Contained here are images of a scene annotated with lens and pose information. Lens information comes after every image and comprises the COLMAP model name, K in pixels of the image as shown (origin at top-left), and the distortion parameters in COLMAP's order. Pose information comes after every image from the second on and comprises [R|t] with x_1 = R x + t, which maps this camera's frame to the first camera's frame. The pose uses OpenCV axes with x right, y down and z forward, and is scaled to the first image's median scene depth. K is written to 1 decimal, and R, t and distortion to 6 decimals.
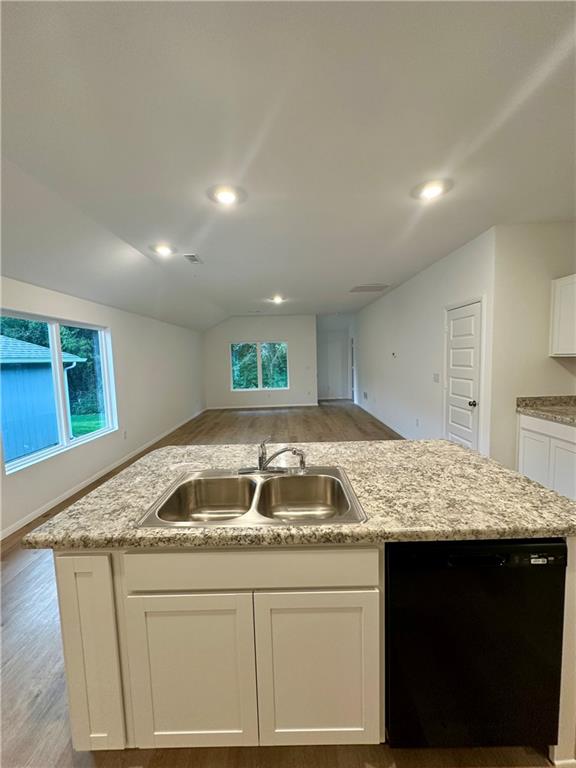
lens RADIAL K [[304.3, 0, 288.9], [0, 304.3, 385.5], [0, 0, 1]] dist [-0.002899, 0.000169]
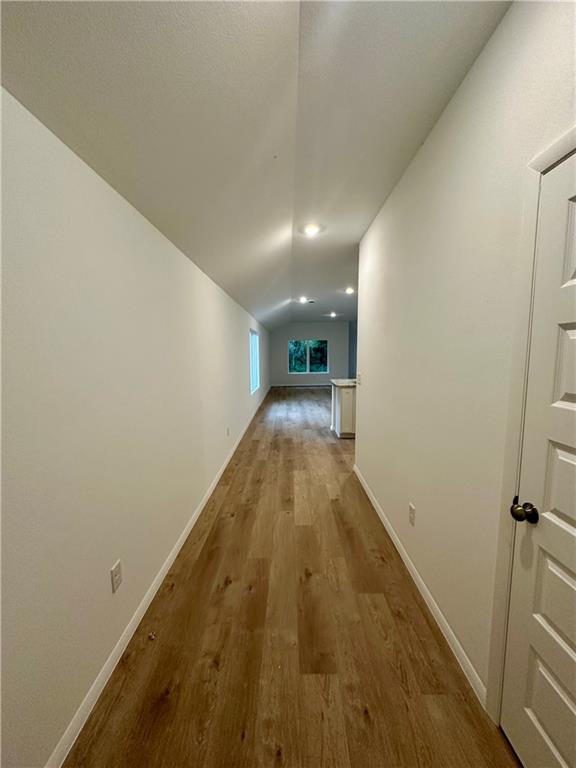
lens RADIAL K [[304.3, 0, 288.9], [0, 304.3, 385.5], [0, 0, 1]] dist [-0.002899, 0.000169]
pose [[0.999830, 0.016577, -0.008053, -0.325131], [-0.016412, 0.999662, 0.020164, 0.083793], [0.008385, -0.020028, 0.999764, -0.800875]]
